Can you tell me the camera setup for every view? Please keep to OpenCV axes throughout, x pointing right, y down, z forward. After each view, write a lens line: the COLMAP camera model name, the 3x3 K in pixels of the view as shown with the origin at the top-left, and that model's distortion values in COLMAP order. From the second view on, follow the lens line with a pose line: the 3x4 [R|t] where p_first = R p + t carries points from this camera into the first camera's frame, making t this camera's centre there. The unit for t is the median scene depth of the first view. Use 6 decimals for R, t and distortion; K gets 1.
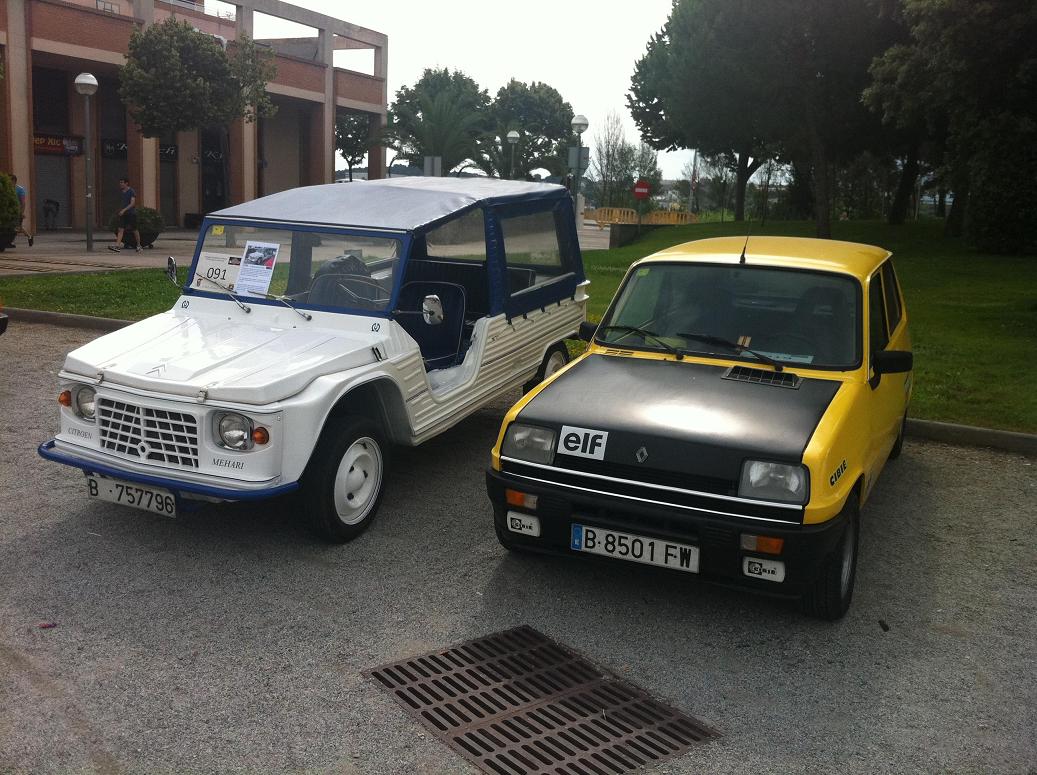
lens RADIAL K [[875.0, 0, 525.4], [0, 875.0, 350.8], [0, 0, 1]] dist [0.071228, -0.203085]
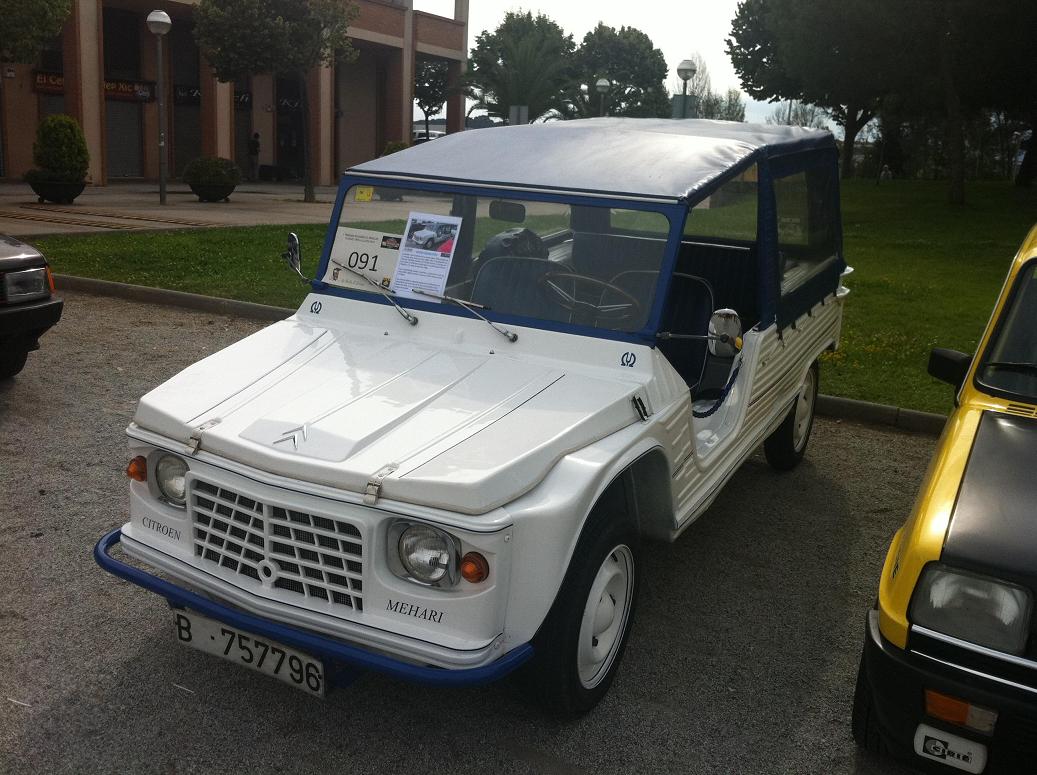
lens RADIAL K [[875.0, 0, 525.4], [0, 875.0, 350.8], [0, 0, 1]] dist [0.071228, -0.203085]
pose [[0.997463, 0.025130, -0.066604, -0.184658], [-0.021753, 0.998464, 0.050962, -0.056928], [0.067782, -0.049384, 0.996477, 0.352425]]
